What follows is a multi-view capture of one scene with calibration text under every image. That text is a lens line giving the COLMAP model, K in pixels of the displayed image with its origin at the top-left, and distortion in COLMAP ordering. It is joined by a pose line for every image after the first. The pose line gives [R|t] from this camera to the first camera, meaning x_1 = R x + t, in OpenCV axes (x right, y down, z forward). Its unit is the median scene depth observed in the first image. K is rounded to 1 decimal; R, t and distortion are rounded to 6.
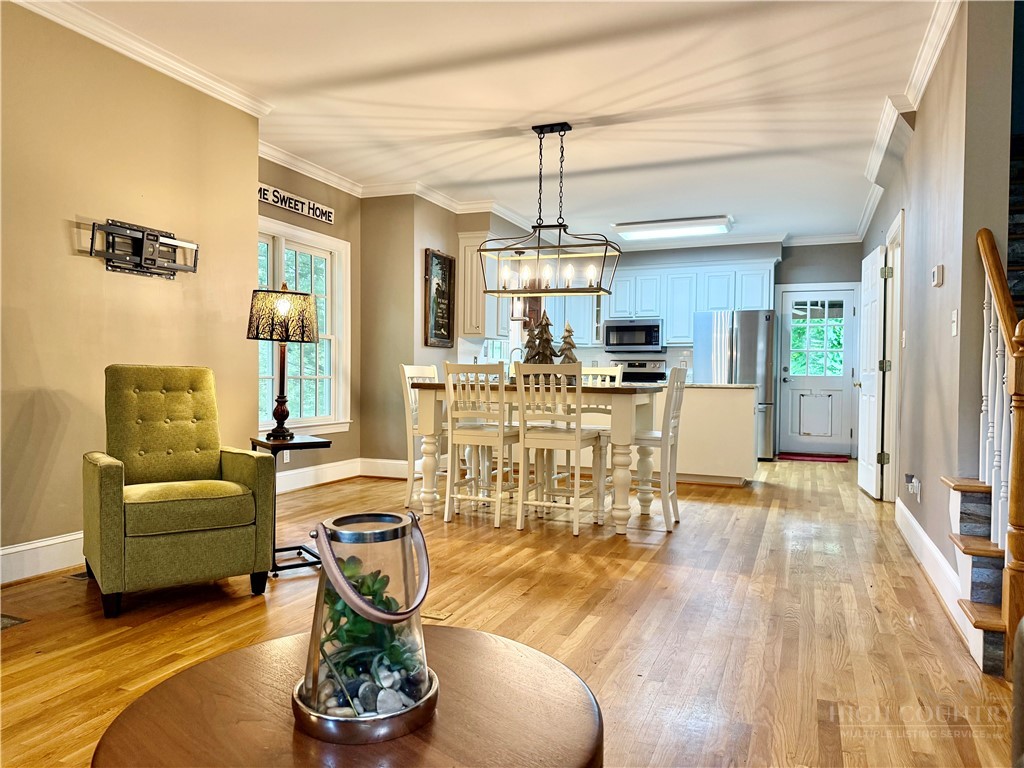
lens RADIAL K [[717.4, 0, 509.6], [0, 717.4, 385.8], [0, 0, 1]] dist [0.066223, -0.086305]
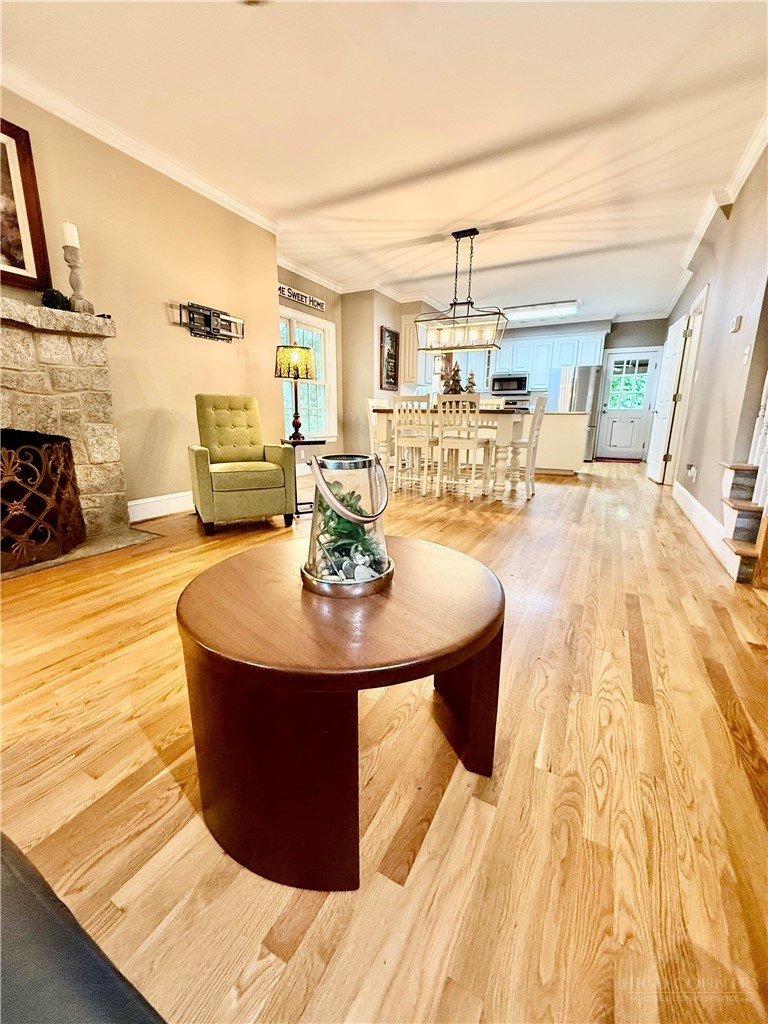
lens RADIAL K [[408.4, 0, 384.1], [0, 408.4, 509.4], [0, 0, 1]] dist [-0.000873, -0.000998]
pose [[0.994099, 0.019636, -0.106684, -0.007598], [0.002870, 0.978374, 0.206826, 0.029690], [0.108438, -0.205911, 0.972544, 0.047293]]
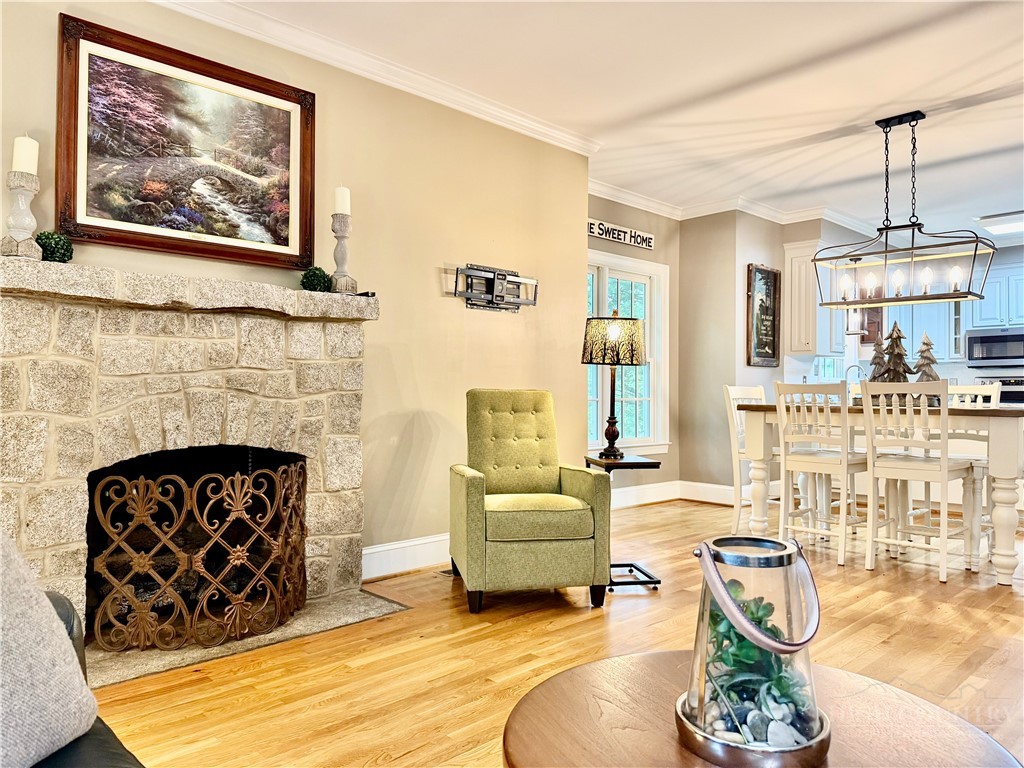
lens RADIAL K [[717.4, 0, 510.5], [0, 717.4, 384.5], [0, 0, 1]] dist [0.066223, -0.086305]
pose [[0.912552, -0.015247, -0.408676, -0.020906], [0.001739, 0.999440, -0.033402, 0.000921], [0.408957, 0.029770, 0.912068, -0.007961]]
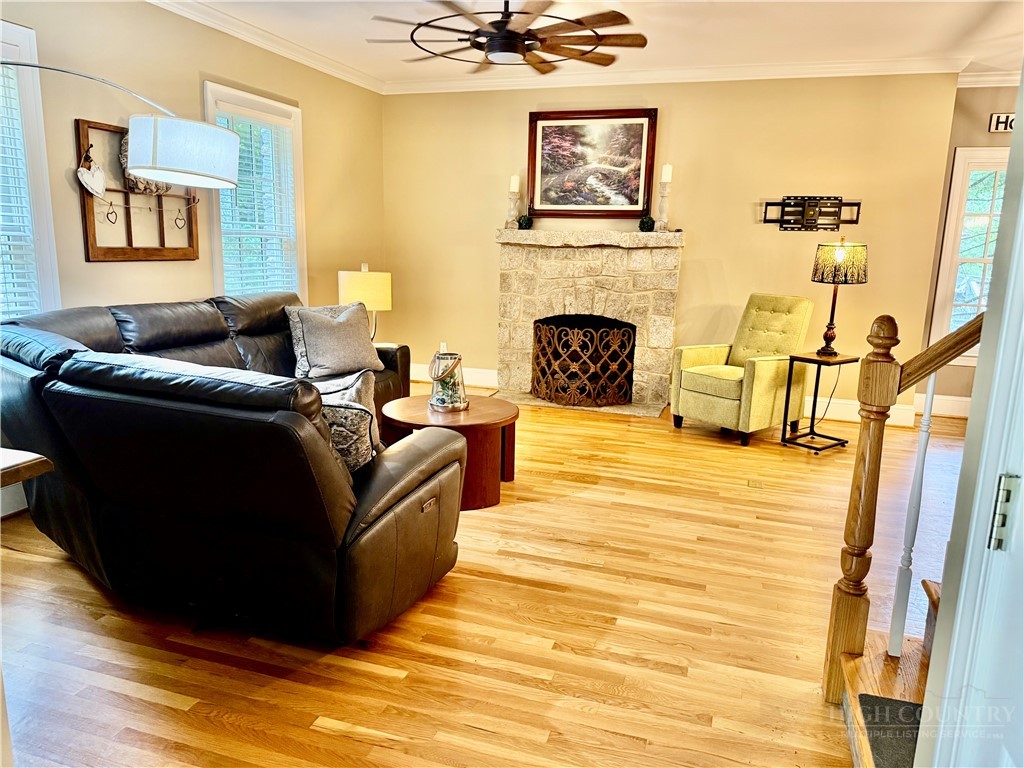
lens RADIAL K [[717.4, 0, 504.8], [0, 717.4, 394.7], [0, 0, 1]] dist [0.066223, -0.086305]
pose [[0.056265, 0.199759, -0.978228, 0.800249], [-0.041282, 0.979408, 0.197625, -0.078651], [0.997562, 0.029264, 0.063353, 0.261660]]
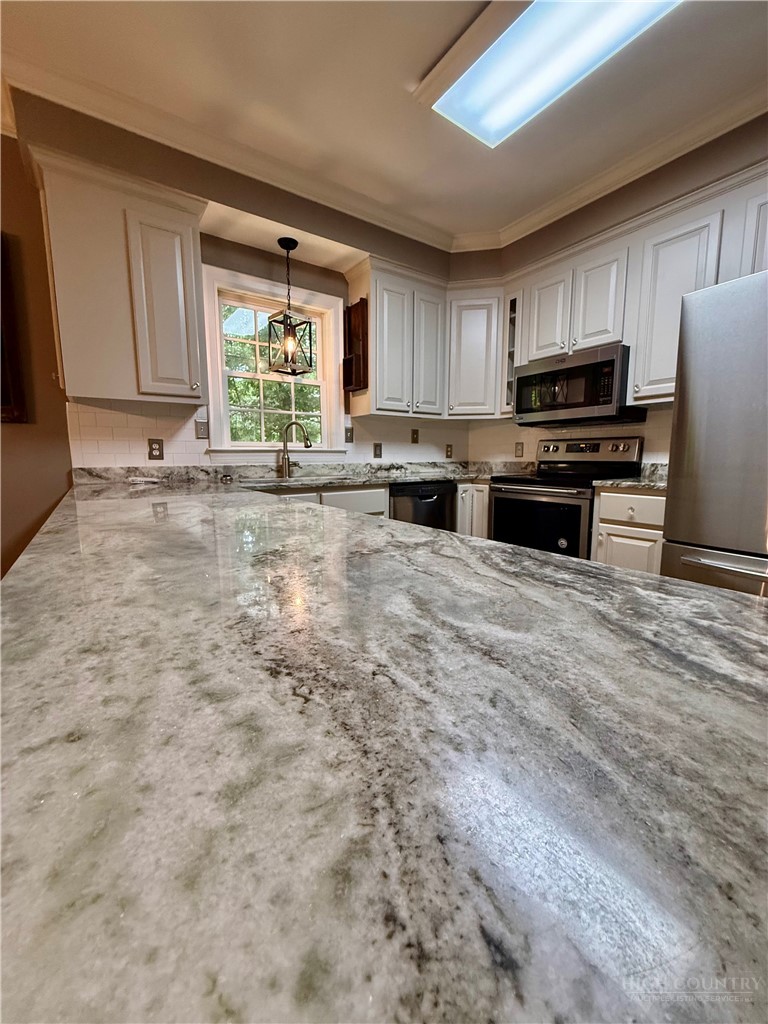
lens RADIAL K [[408.4, 0, 376.0], [0, 408.4, 509.1], [0, 0, 1]] dist [-0.000873, -0.000998]
pose [[0.840879, 0.059261, -0.537969, 0.465683], [0.000039, 0.993981, 0.109555, -0.035884], [0.541223, -0.092143, 0.835815, 1.423514]]
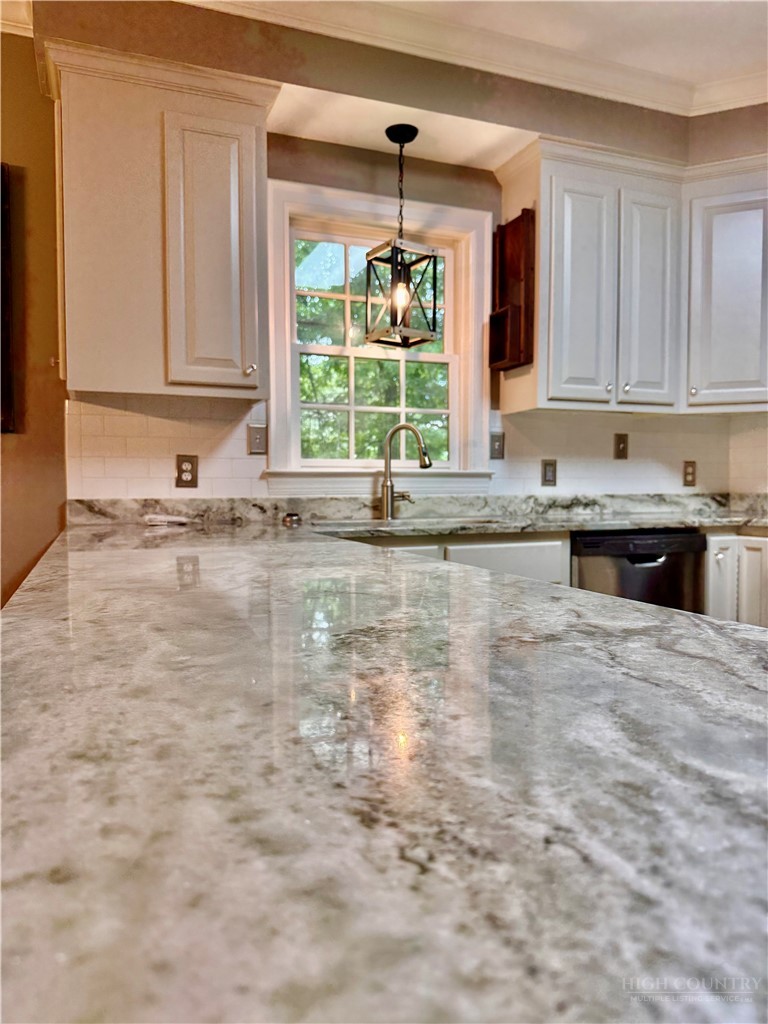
lens RADIAL K [[717.4, 0, 372.2], [0, 717.4, 510.7], [0, 0, 1]] dist [0.066223, -0.086305]
pose [[0.690717, 0.014653, -0.722977, 0.466145], [-0.004683, 0.999864, 0.015791, -0.032596], [0.723110, -0.007521, 0.690692, 1.421902]]
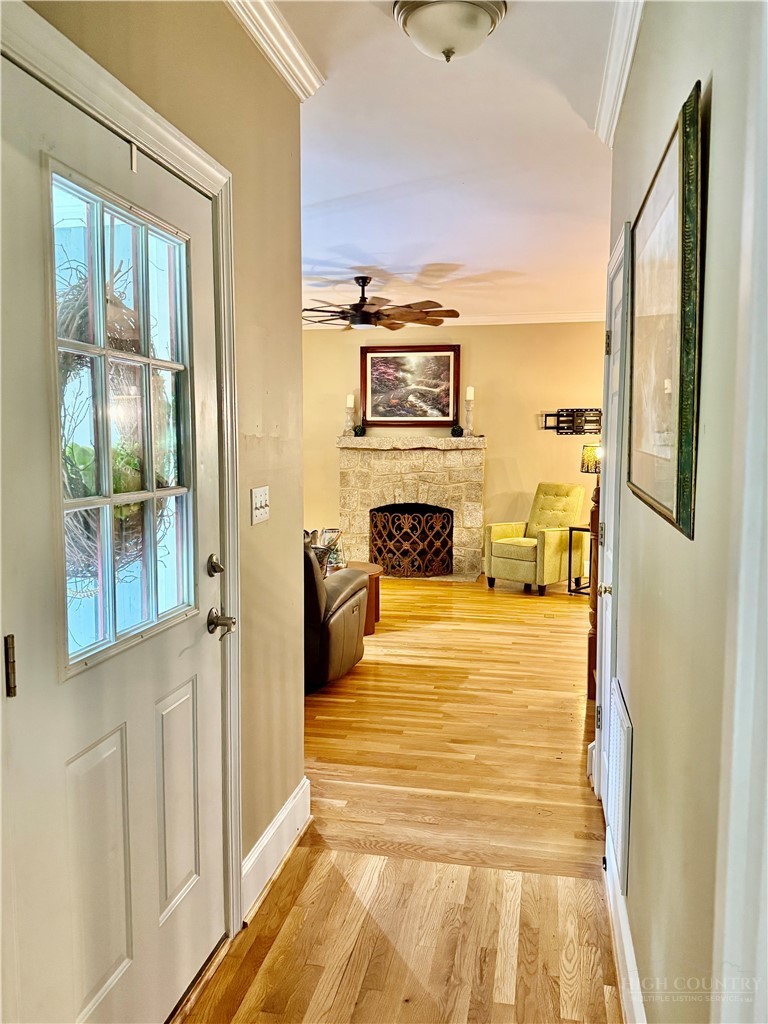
lens RADIAL K [[818.9, 0, 388.5], [0, 818.9, 514.0], [0, 0, 1]] dist [0.093085, 0.002853]
pose [[0.188901, 0.082417, -0.978531, 1.311740], [-0.018354, 0.996594, 0.080395, -0.092506], [0.981825, 0.002773, 0.189770, 0.078862]]
